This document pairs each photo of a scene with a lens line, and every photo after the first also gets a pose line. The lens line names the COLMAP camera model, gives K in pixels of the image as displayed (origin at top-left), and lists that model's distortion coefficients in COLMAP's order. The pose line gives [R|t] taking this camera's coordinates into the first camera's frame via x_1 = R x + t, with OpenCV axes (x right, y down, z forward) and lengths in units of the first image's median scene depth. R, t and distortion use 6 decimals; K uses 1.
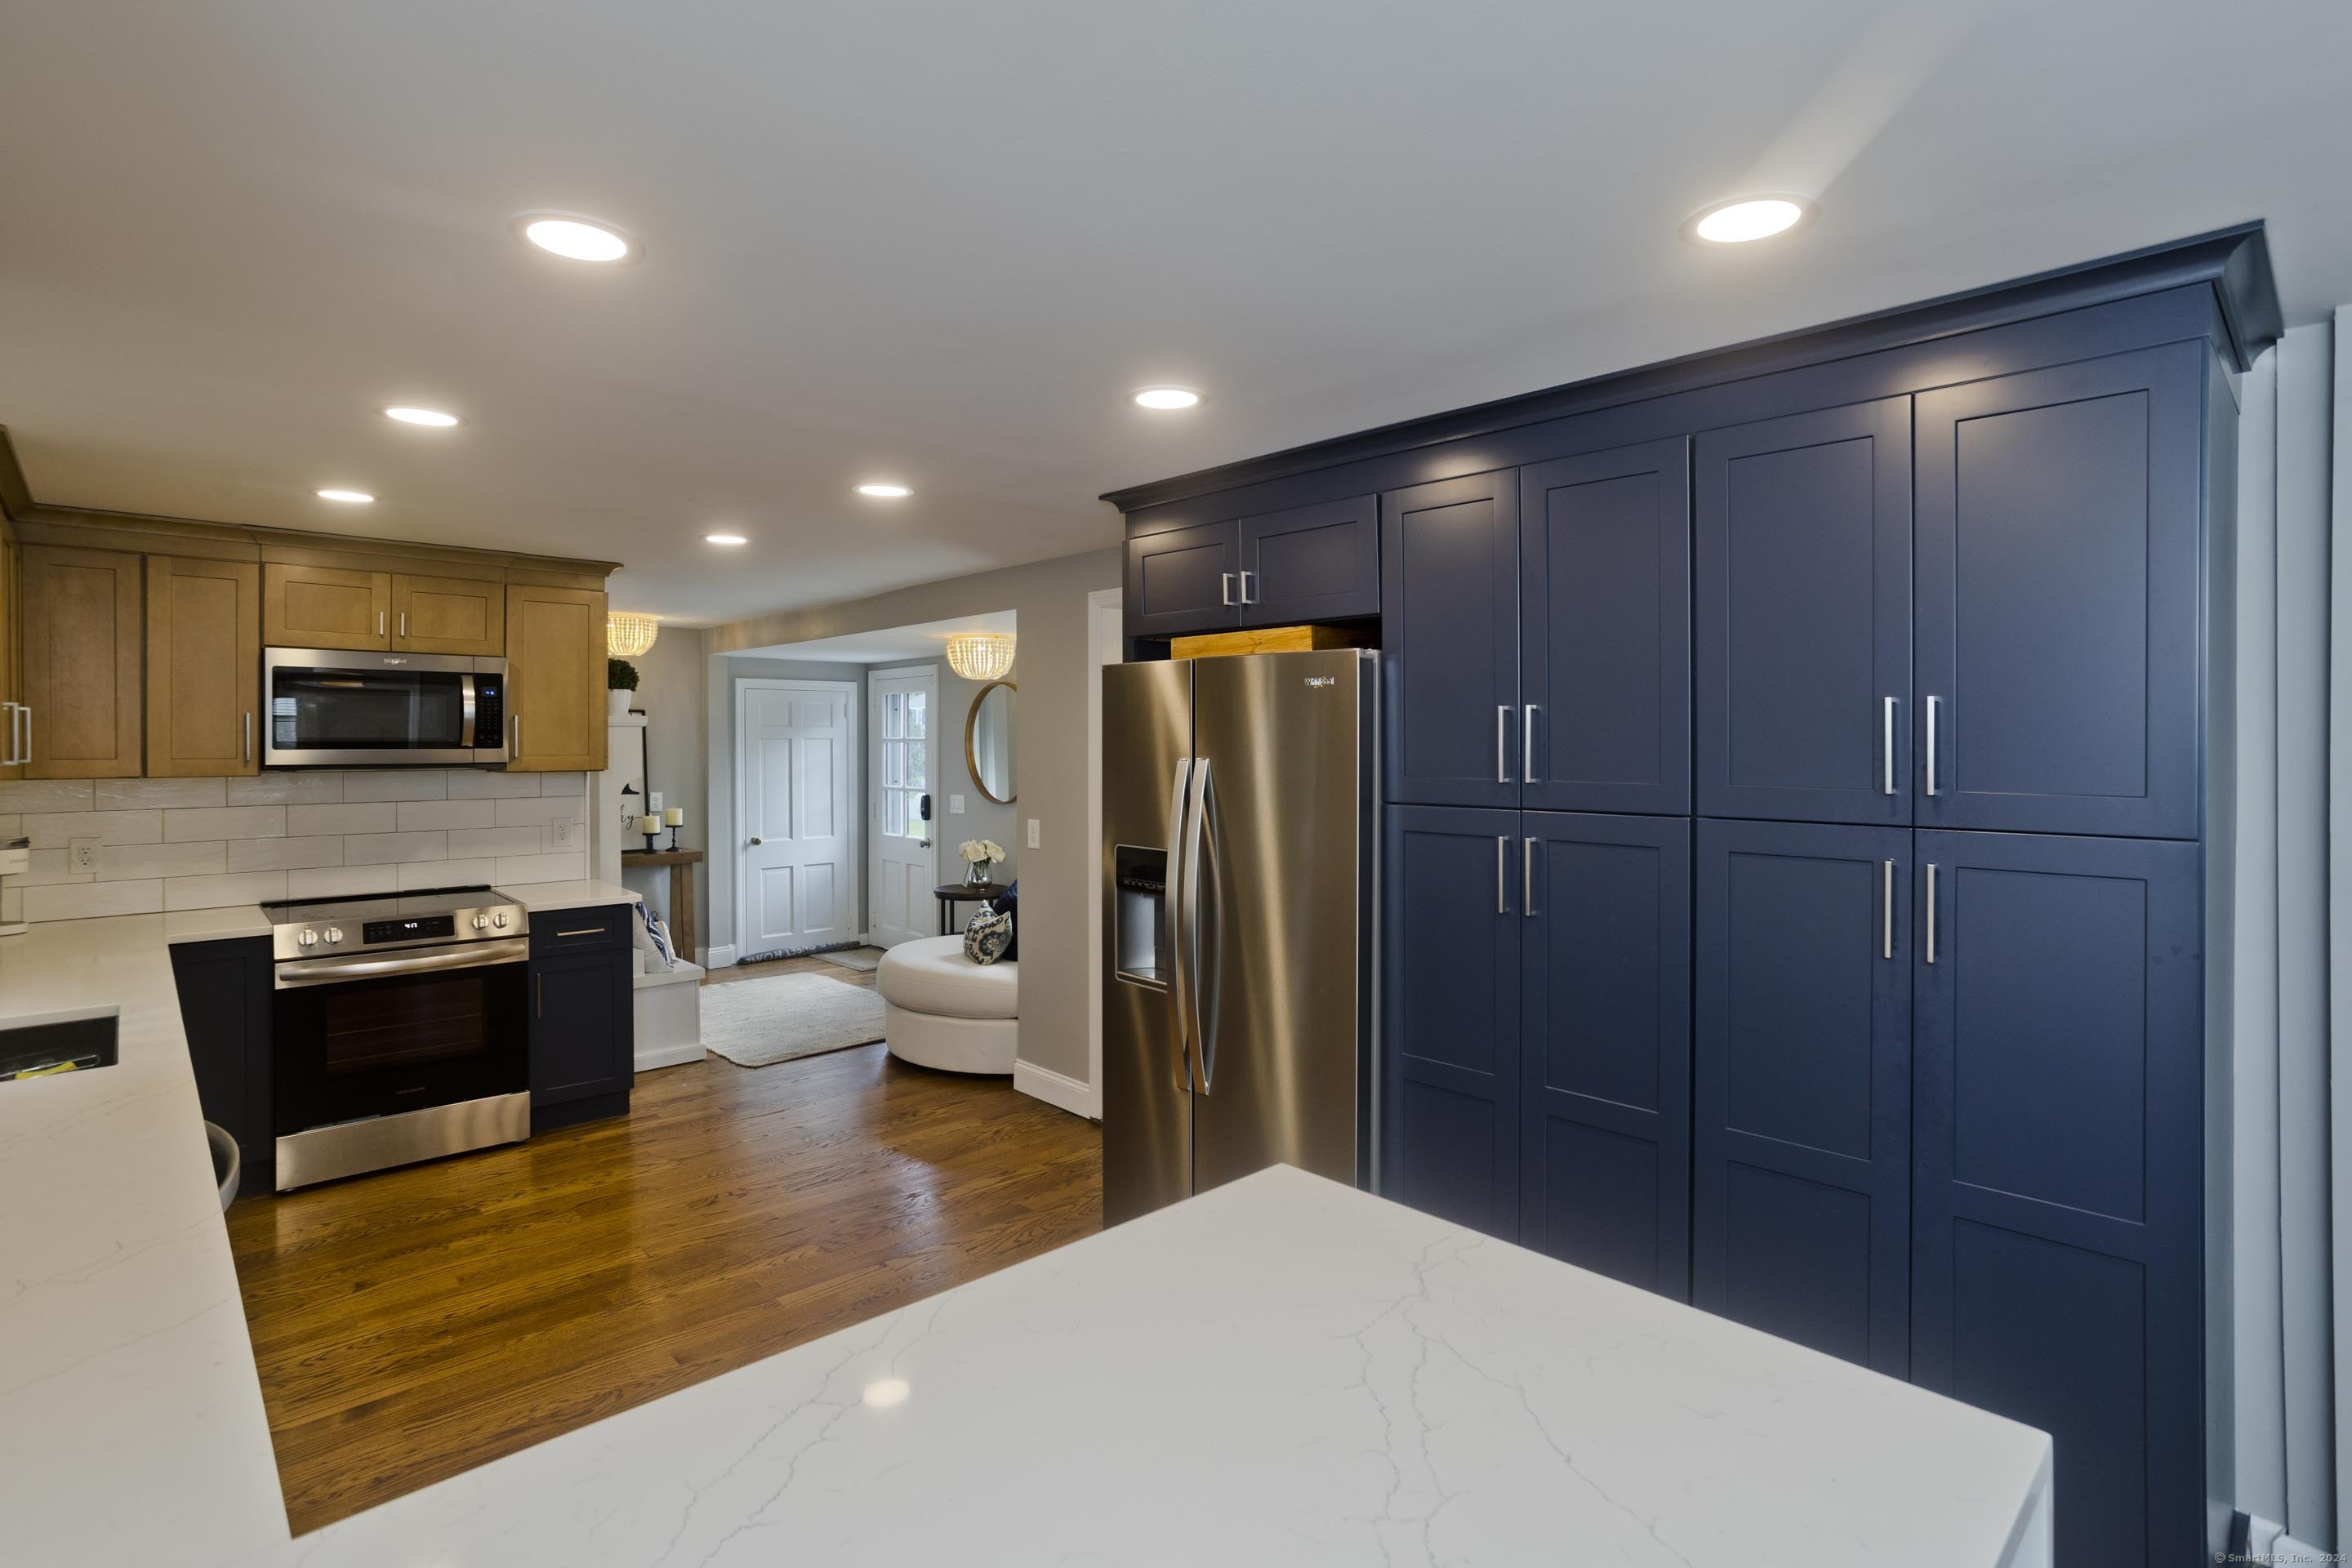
lens RADIAL K [[1140.0, 0, 1181.8], [0, 1140.0, 742.7], [0, 0, 1]] dist [-0.053470, 0.034061]
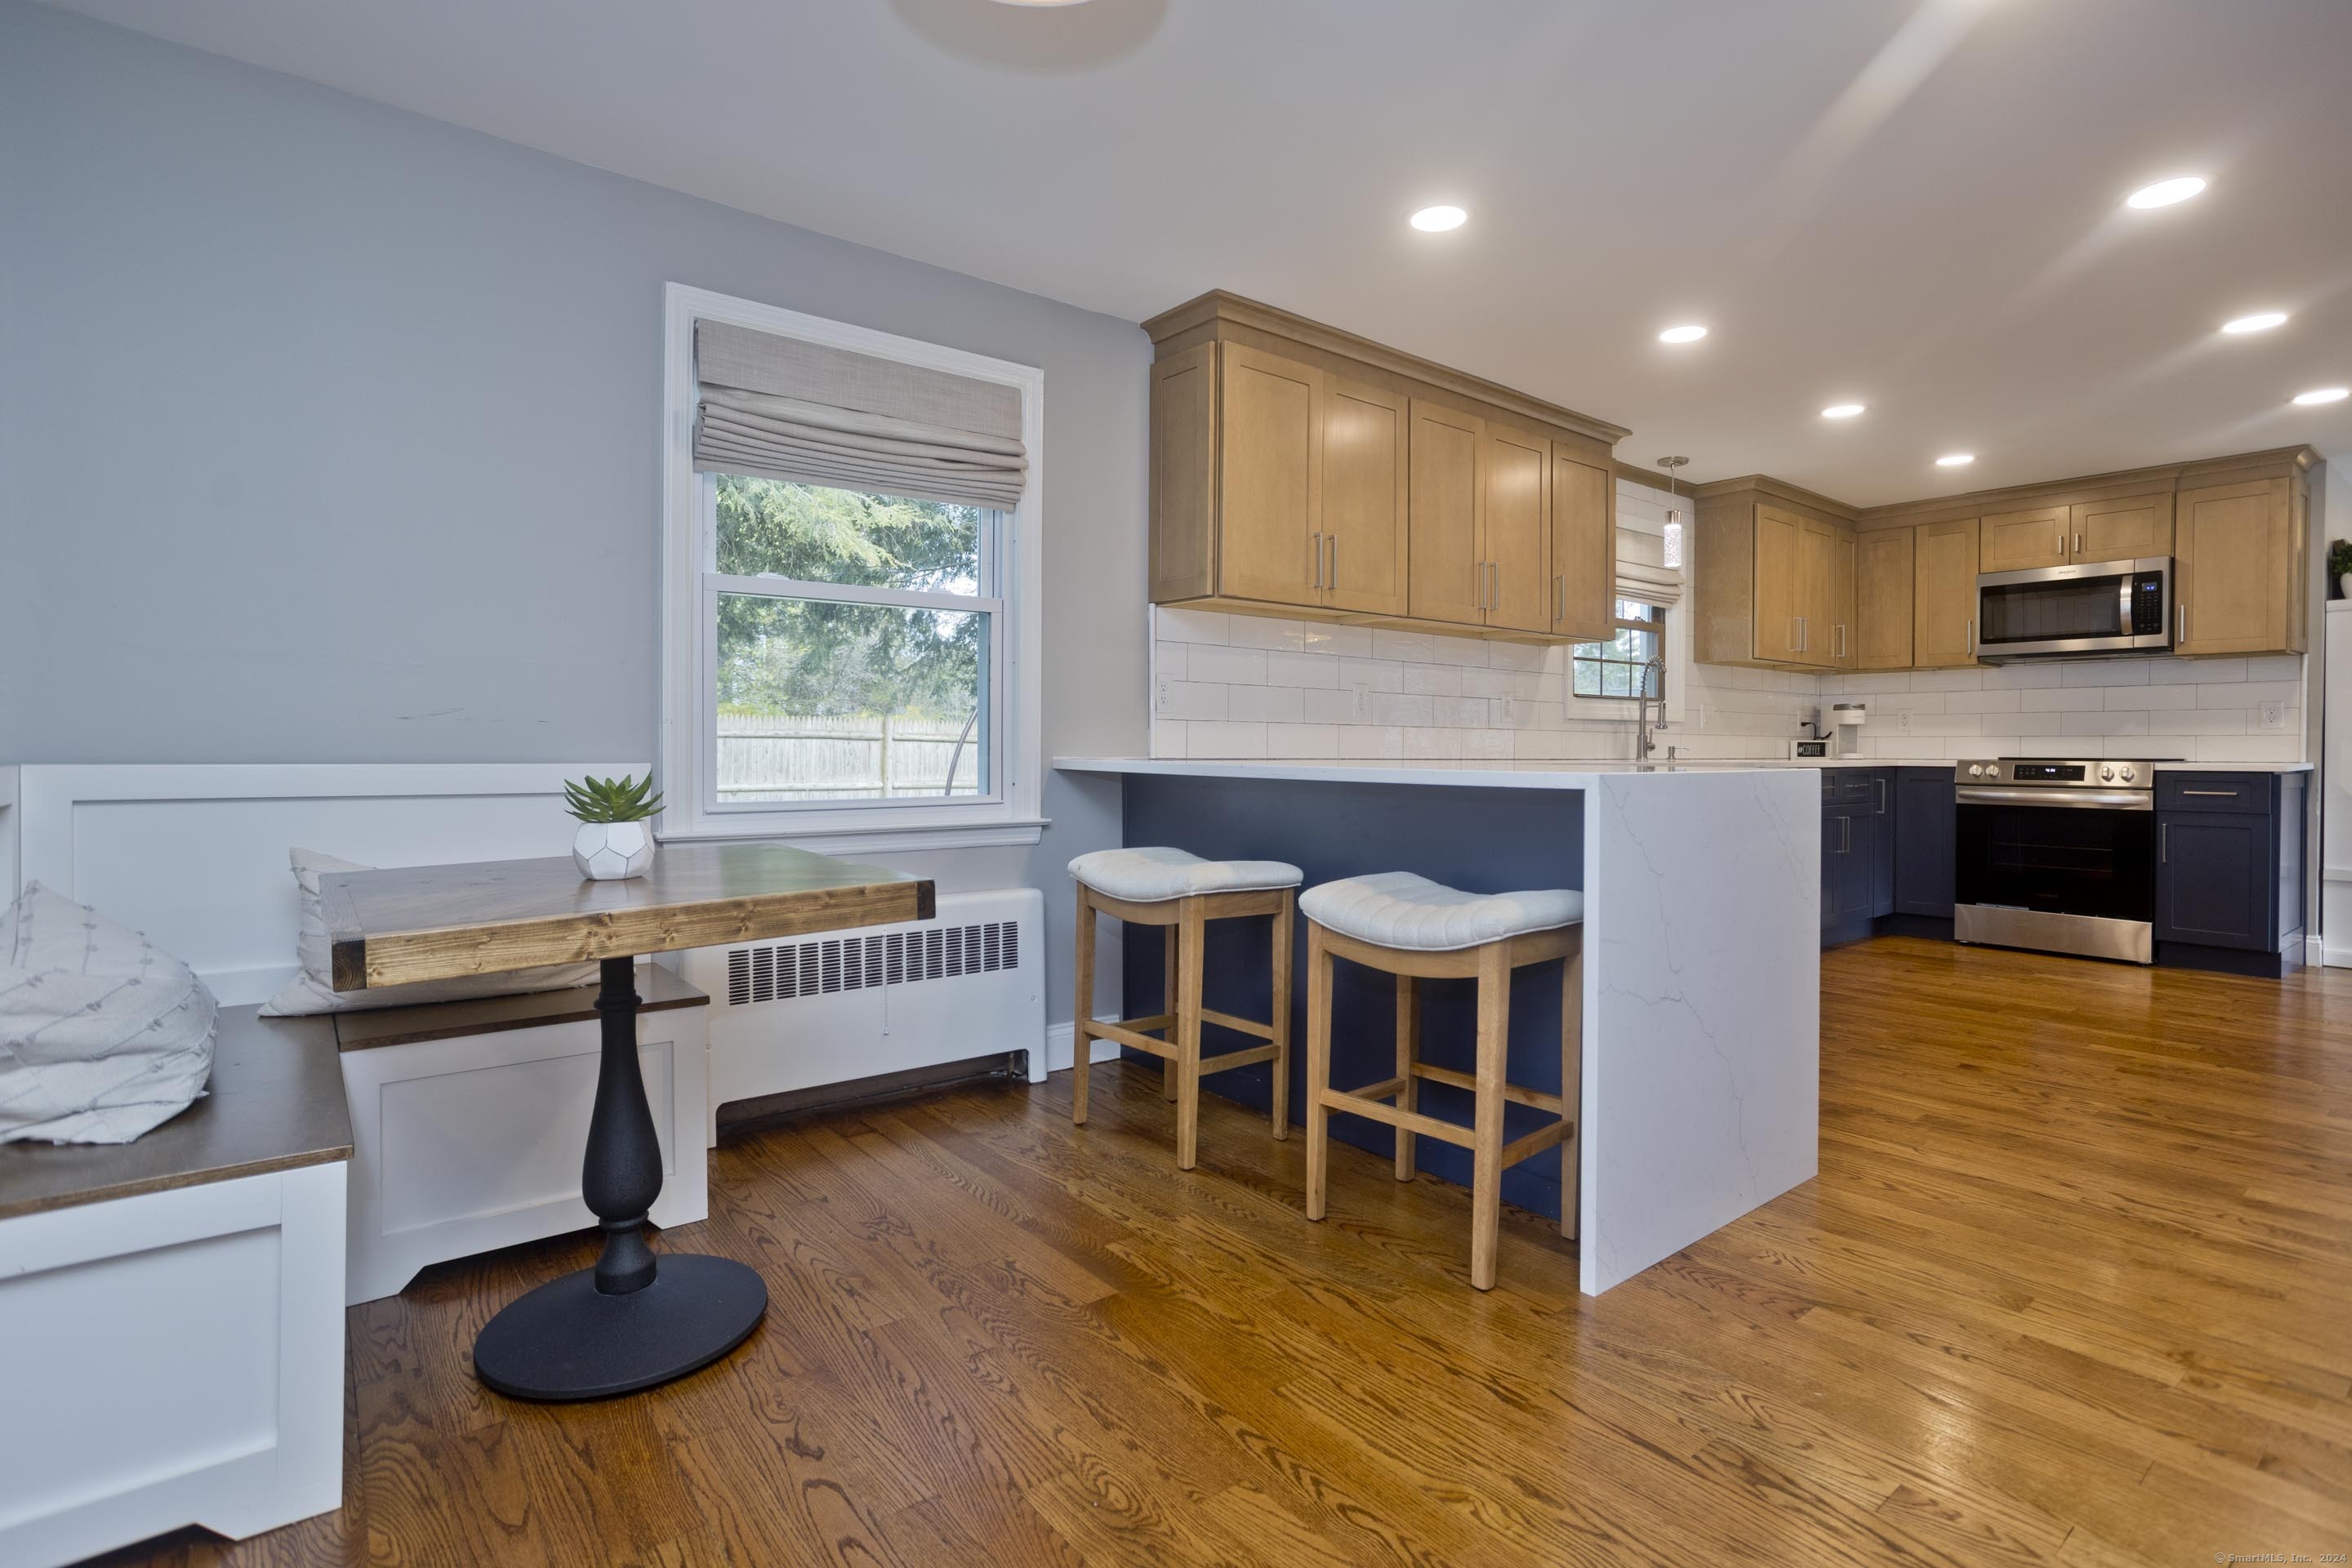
lens RADIAL K [[1141.8, 0, 1176.1], [0, 1141.8, 754.0], [0, 0, 1]] dist [-0.052480, 0.025977]
pose [[-0.094138, 0.005382, -0.995545, 0.558976], [-0.006224, 0.999963, 0.005994, 0.112358], [0.995540, 0.006761, -0.094101, 0.080866]]
